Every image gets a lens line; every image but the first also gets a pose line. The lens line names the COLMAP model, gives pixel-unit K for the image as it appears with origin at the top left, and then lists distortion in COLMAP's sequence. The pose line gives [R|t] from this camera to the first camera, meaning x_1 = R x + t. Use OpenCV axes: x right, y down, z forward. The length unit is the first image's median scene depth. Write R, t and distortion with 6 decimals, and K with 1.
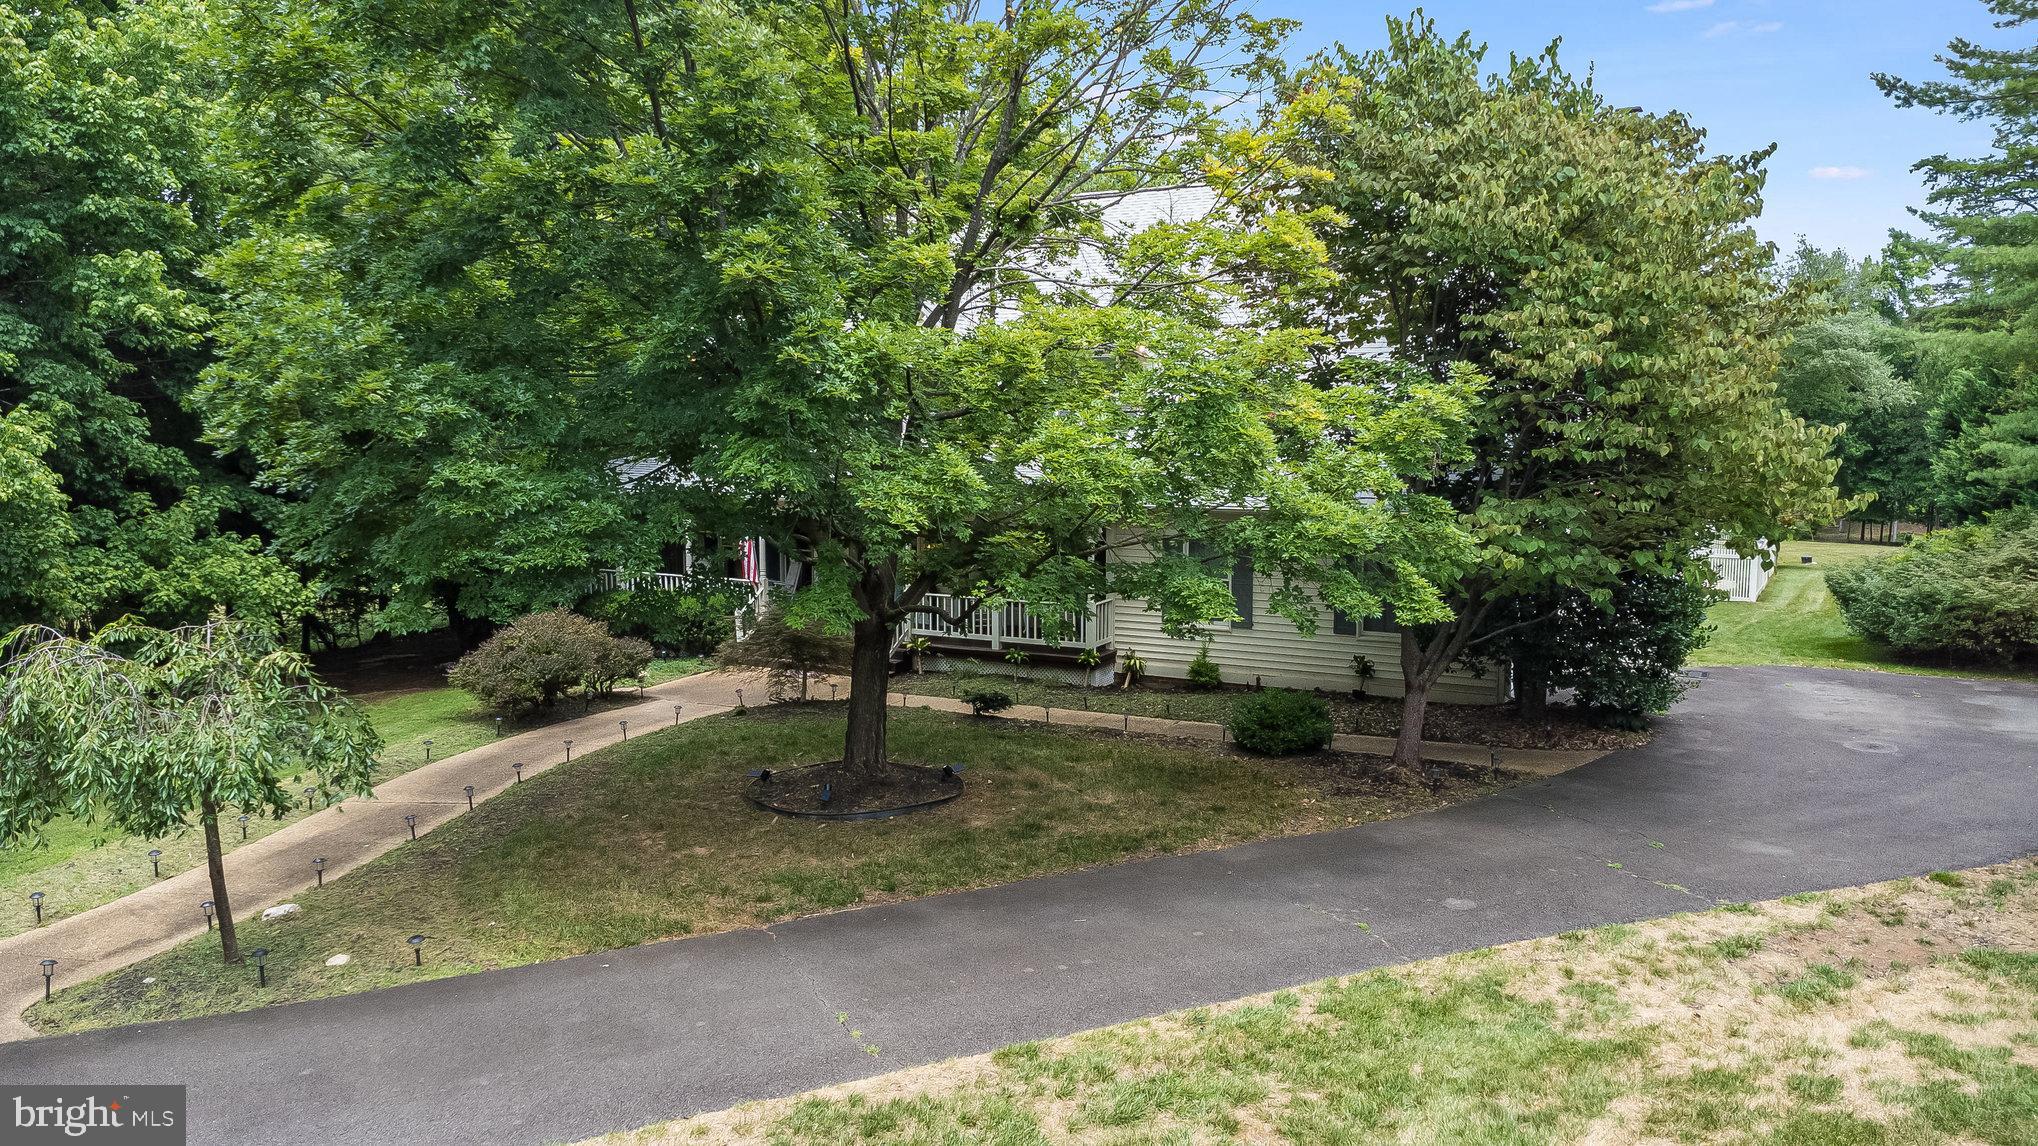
lens RADIAL K [[1502.3, 0, 1018.0], [0, 1502.3, 574.7], [0, 0, 1]] dist [0.031214, -0.016347]
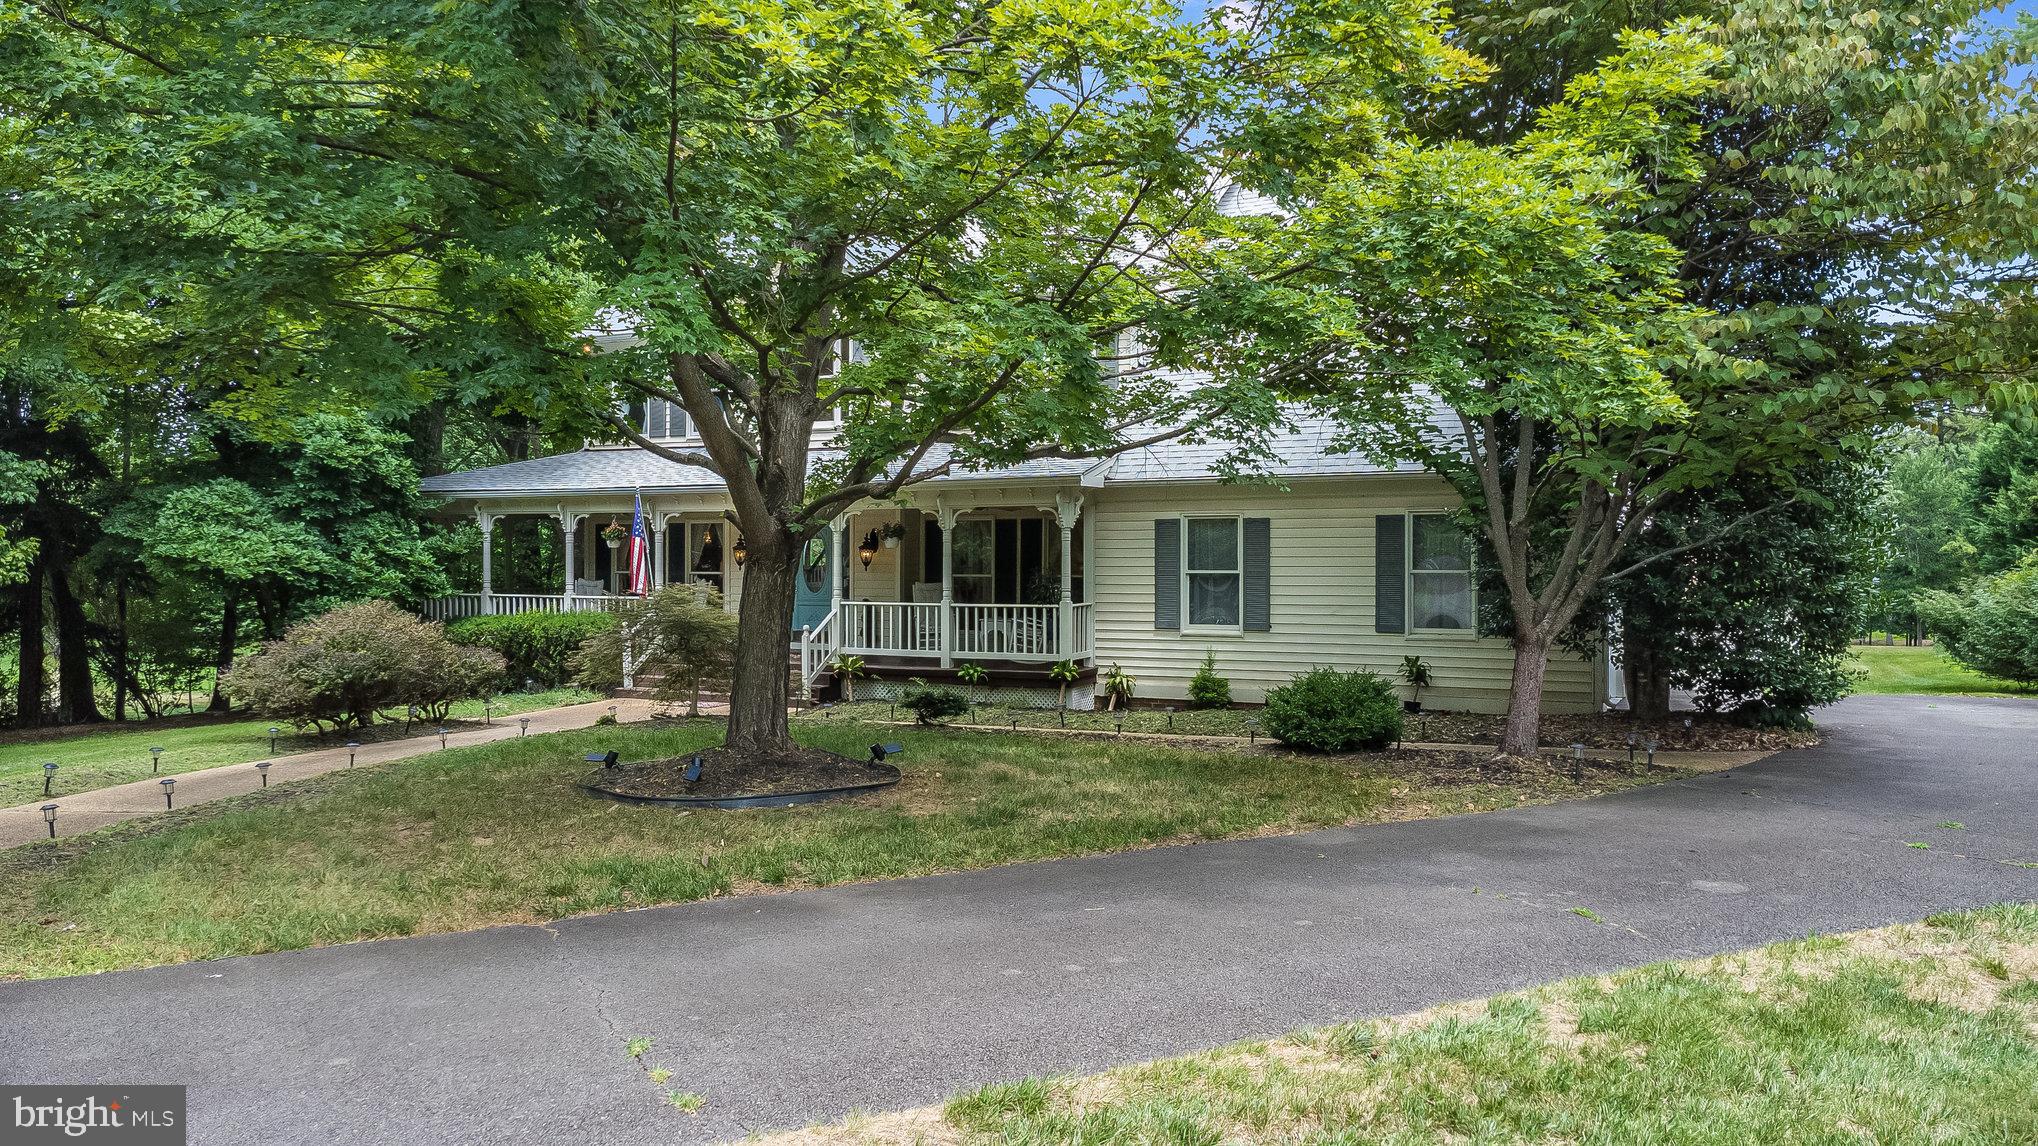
lens RADIAL K [[1502.3, 0, 1018.0], [0, 1502.3, 570.2], [0, 0, 1]] dist [0.031214, -0.016347]
pose [[0.999396, 0.000870, 0.034729, -0.007996], [0.002584, 0.995056, -0.099285, 0.146089], [-0.034644, 0.099315, 0.994453, 0.380546]]
